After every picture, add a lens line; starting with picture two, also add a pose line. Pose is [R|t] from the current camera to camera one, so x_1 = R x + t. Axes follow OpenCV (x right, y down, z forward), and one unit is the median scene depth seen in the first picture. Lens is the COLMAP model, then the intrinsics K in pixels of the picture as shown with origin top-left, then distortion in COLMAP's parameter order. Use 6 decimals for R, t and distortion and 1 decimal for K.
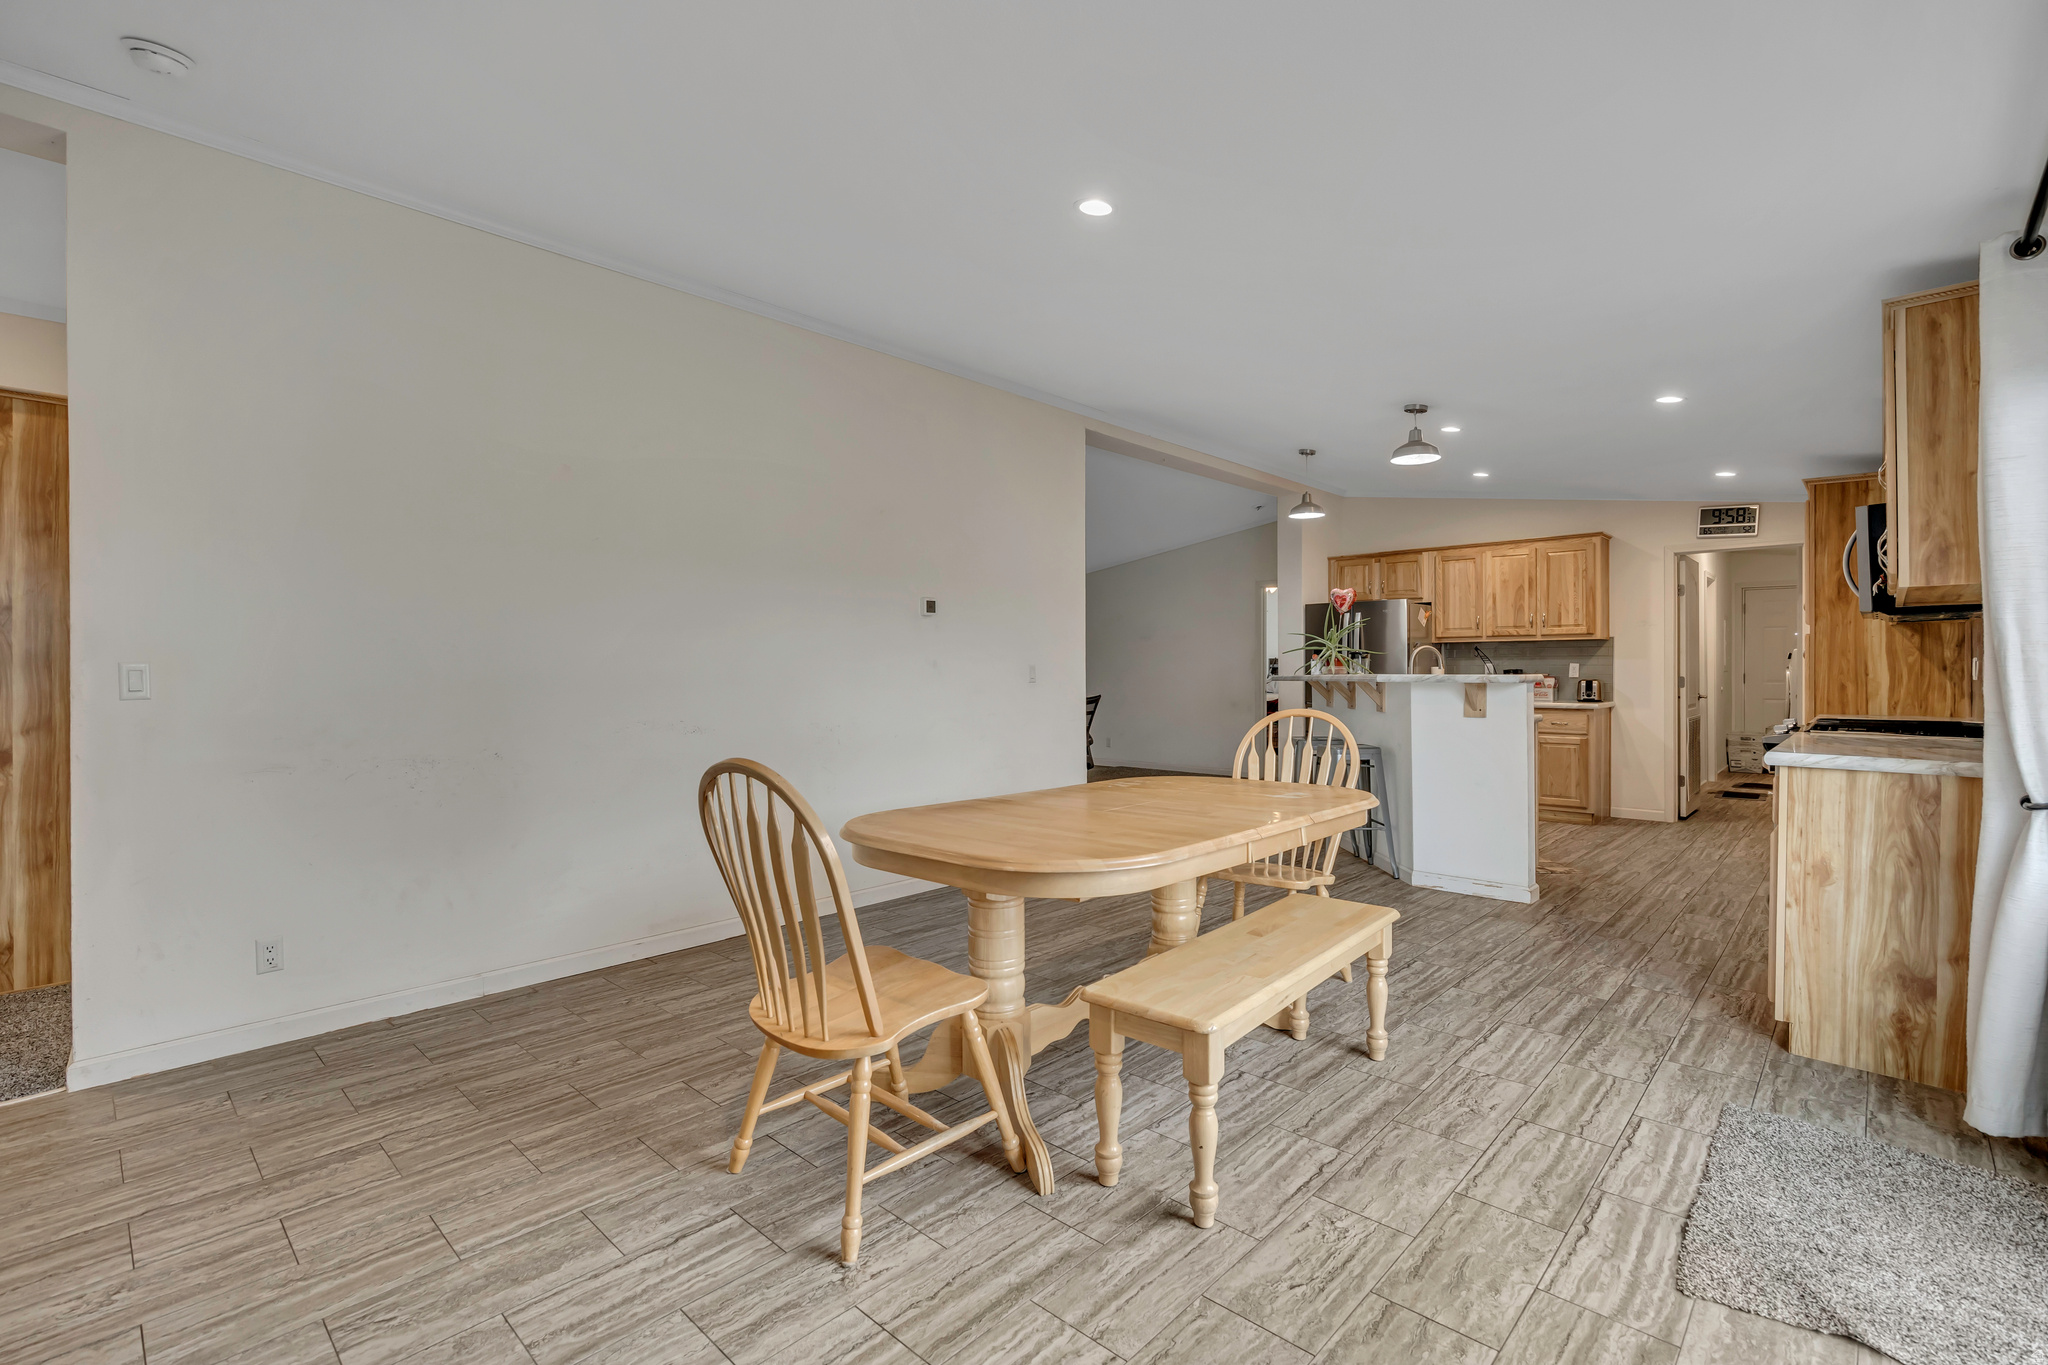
lens RADIAL K [[913.2, 0, 1031.0], [0, 913.2, 672.1], [0, 0, 1]] dist [-0.006338, -0.000447]
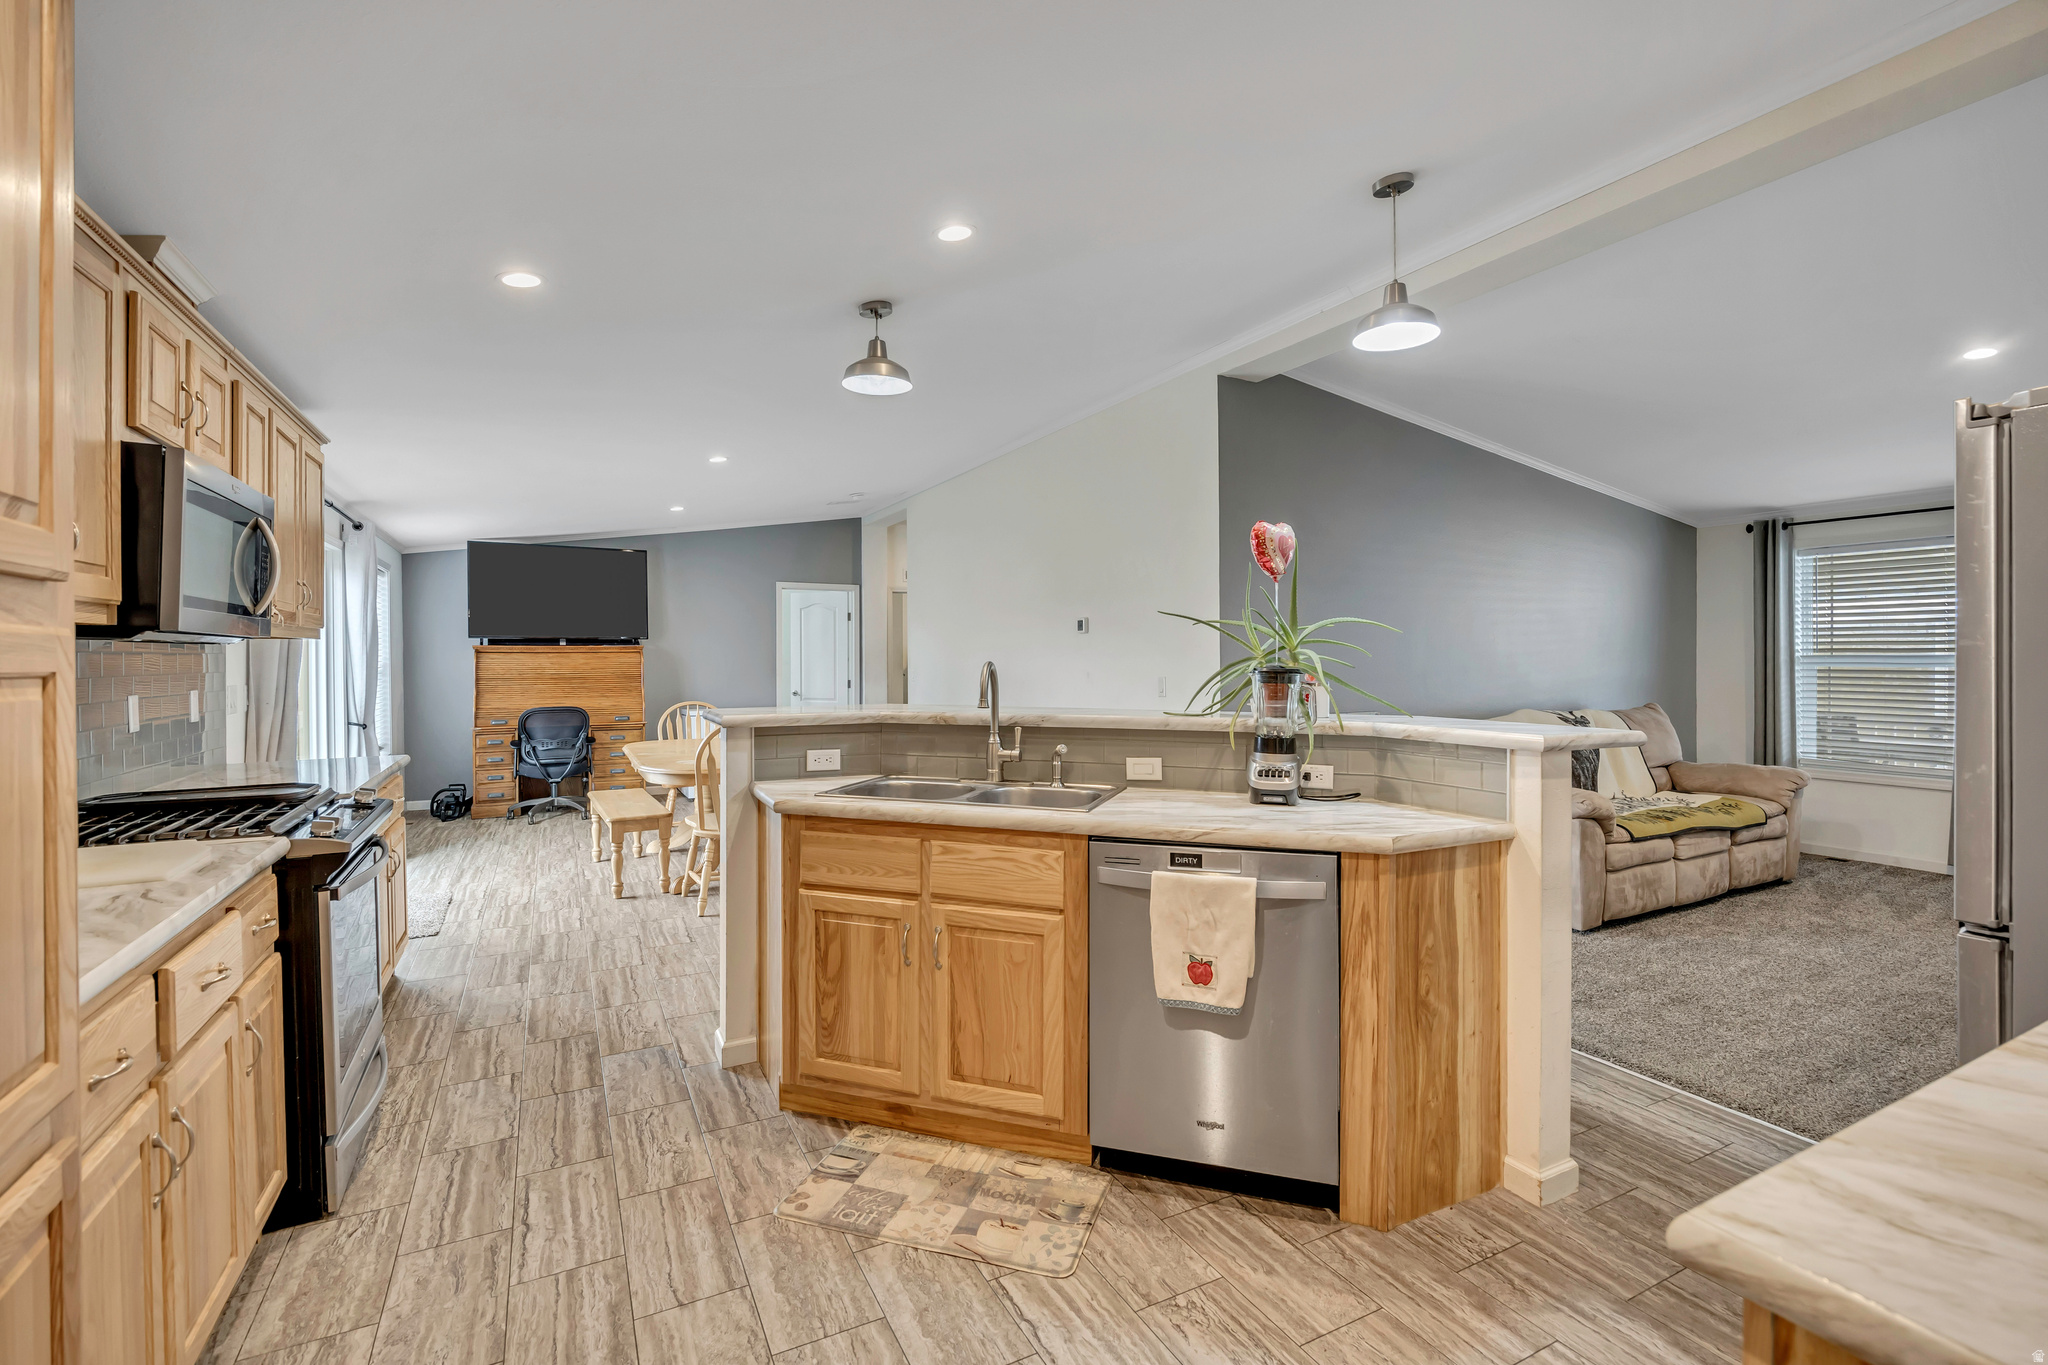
lens RADIAL K [[913.2, 0, 1031.0], [0, 913.2, 672.1], [0, 0, 1]] dist [-0.006338, -0.000447]
pose [[-0.328928, 0.022890, -0.944078, 0.755860], [0.003188, 0.999727, 0.023129, -0.028736], [0.944350, 0.004598, -0.328911, 0.987054]]
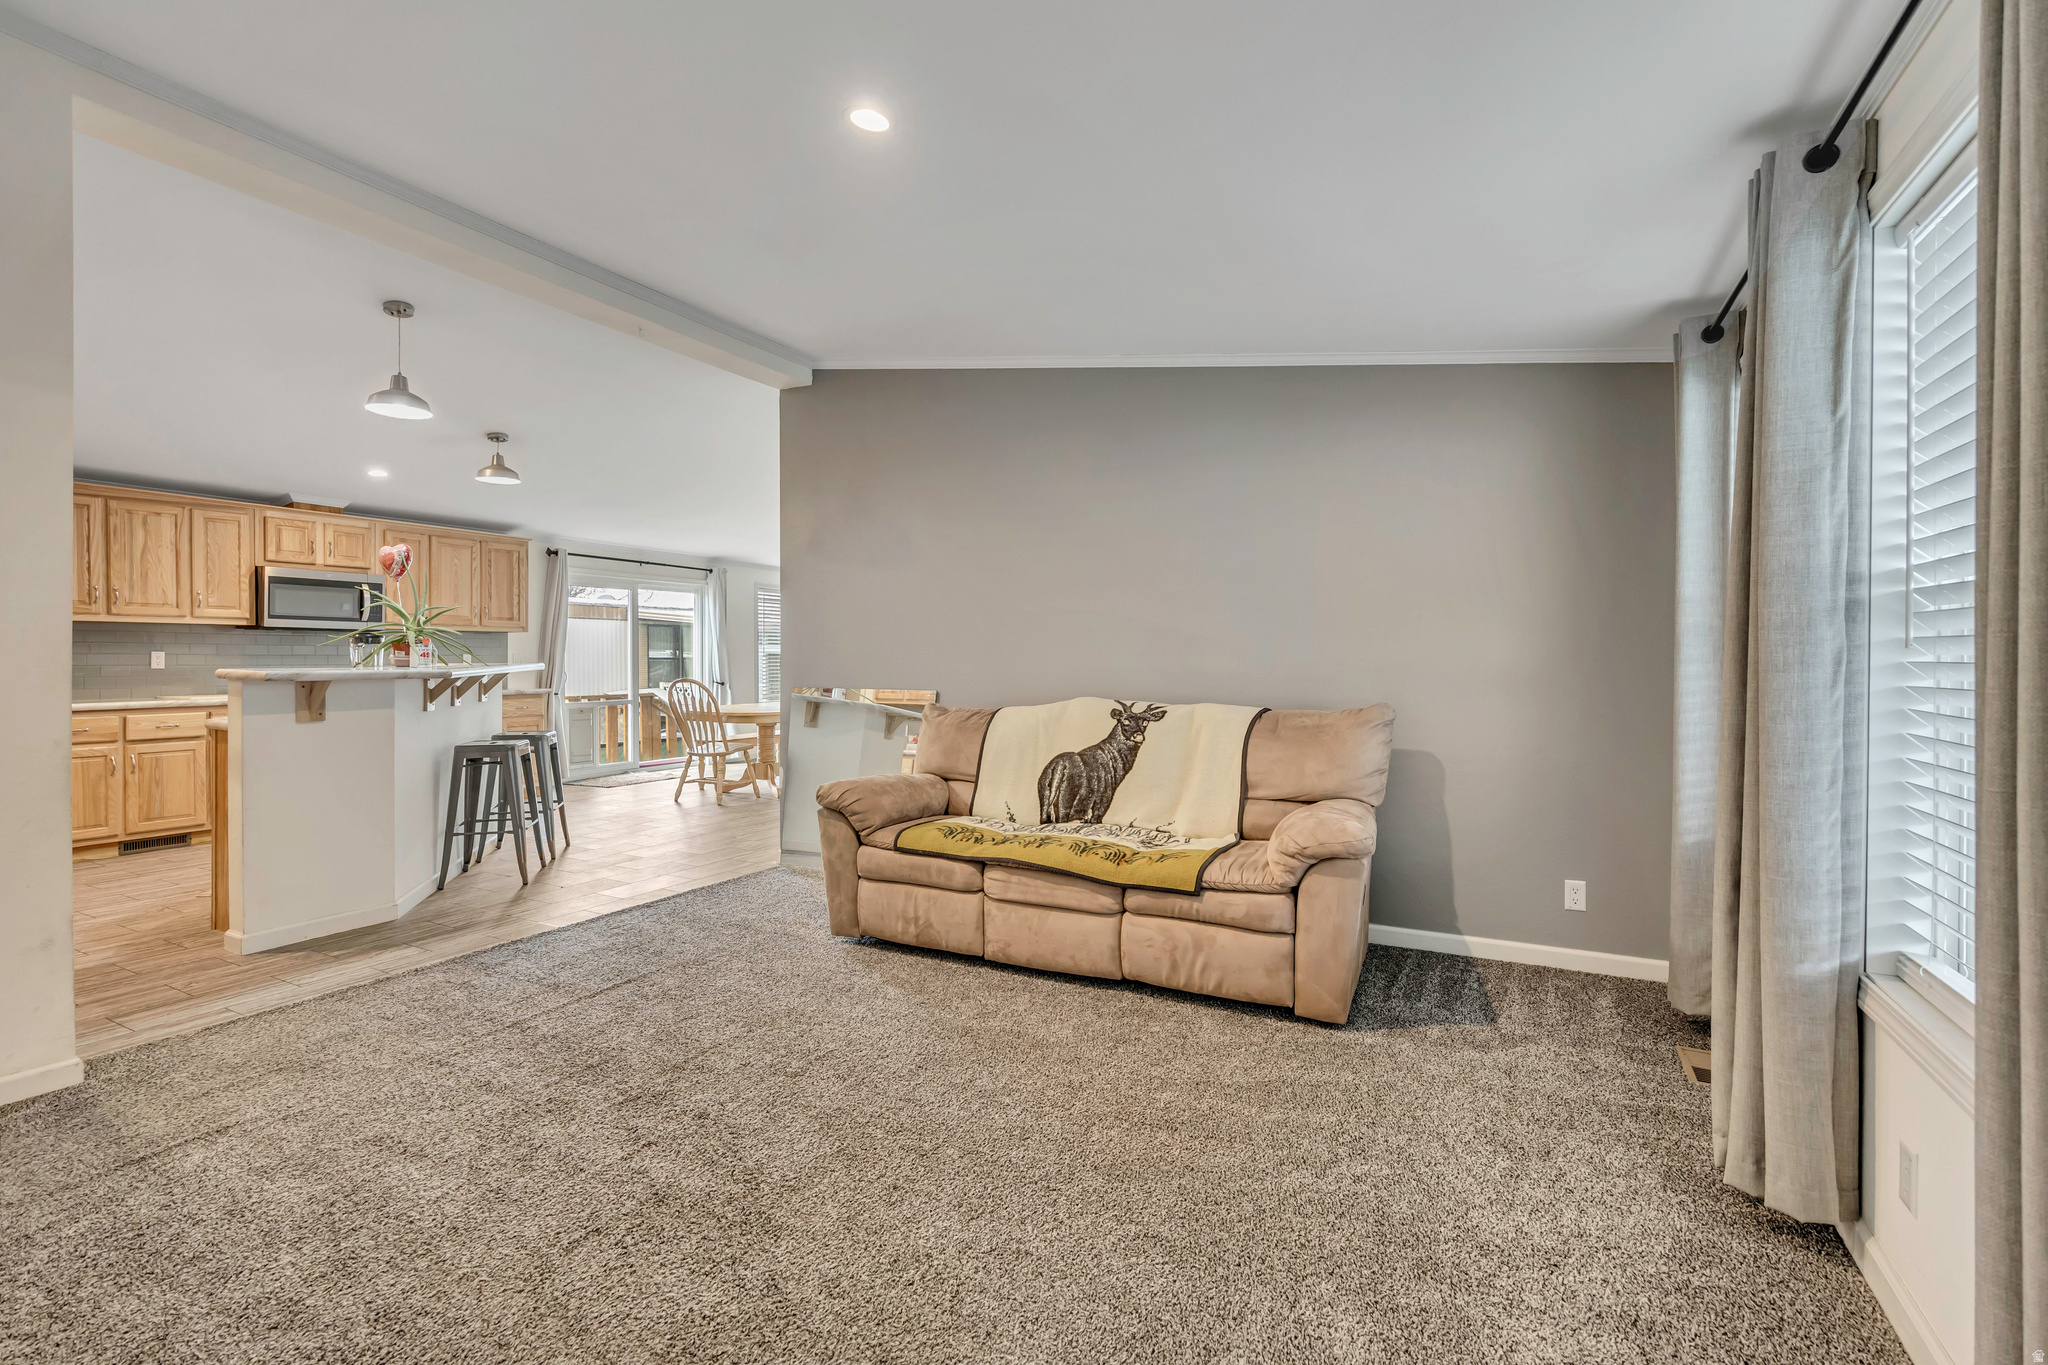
lens RADIAL K [[913.2, 0, 1031.0], [0, 913.2, 672.1], [0, 0, 1]] dist [-0.006338, -0.000447]
pose [[-0.964098, 0.007694, -0.265435, 0.053577], [0.003011, 0.999833, 0.018046, -0.004151], [0.265529, 0.016599, -0.963960, 1.724439]]
